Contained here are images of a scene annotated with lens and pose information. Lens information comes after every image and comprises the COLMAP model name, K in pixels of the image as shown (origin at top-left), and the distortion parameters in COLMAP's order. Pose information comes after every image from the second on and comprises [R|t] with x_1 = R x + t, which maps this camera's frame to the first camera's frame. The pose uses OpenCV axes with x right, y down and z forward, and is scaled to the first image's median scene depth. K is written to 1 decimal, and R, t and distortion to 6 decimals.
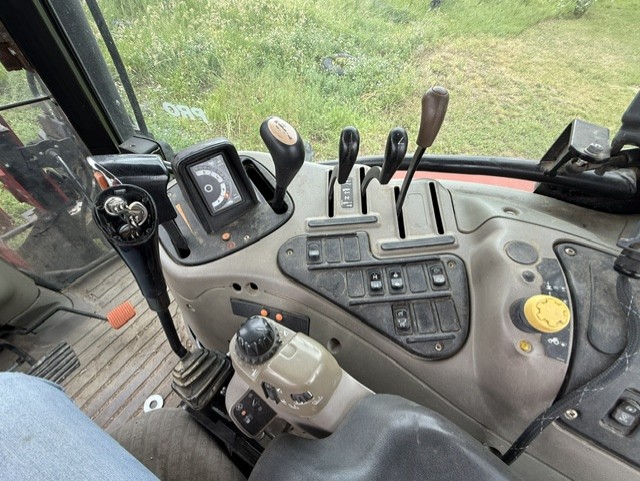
lens RADIAL K [[283.9, 0, 321.5], [0, 283.9, 238.3], [0, 0, 1]] dist [-0.001796, -0.000406]
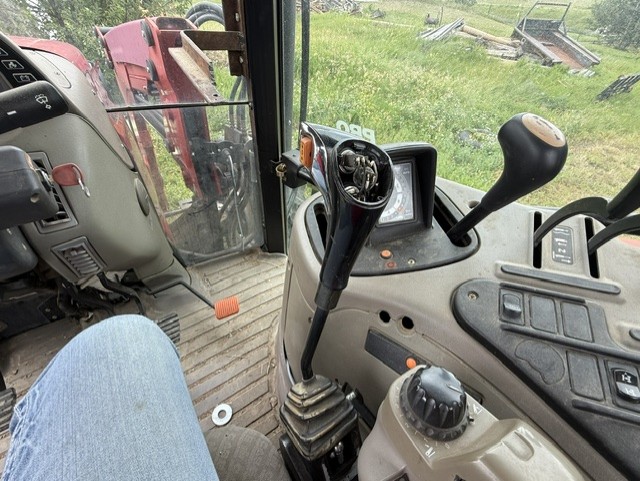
lens RADIAL K [[283.9, 0, 319.7], [0, 283.9, 239.4], [0, 0, 1]] dist [-0.001796, -0.000406]
pose [[0.912308, 0.262996, -0.313890, -0.253704], [-0.316934, 0.938859, -0.134521, 0.123685], [0.259320, 0.222207, 0.939881, 0.150018]]
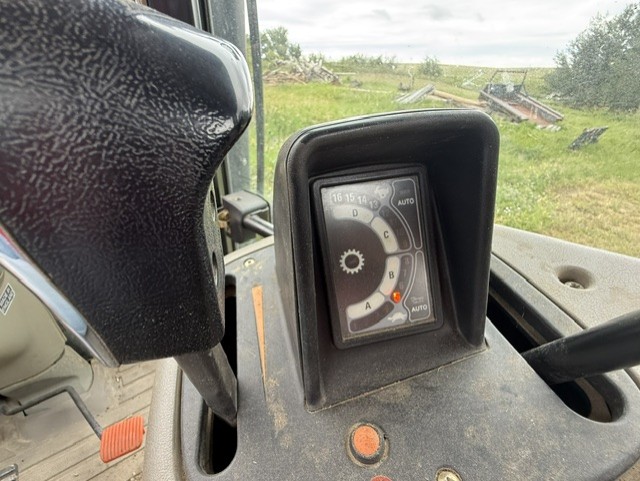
lens RADIAL K [[283.9, 0, 315.6], [0, 283.9, 236.4], [0, 0, 1]] dist [-0.001796, -0.000406]
pose [[0.925210, 0.175772, -0.336290, -0.312246], [-0.287188, 0.903611, -0.317821, -0.080258], [0.248011, 0.390629, 0.886510, 0.644278]]
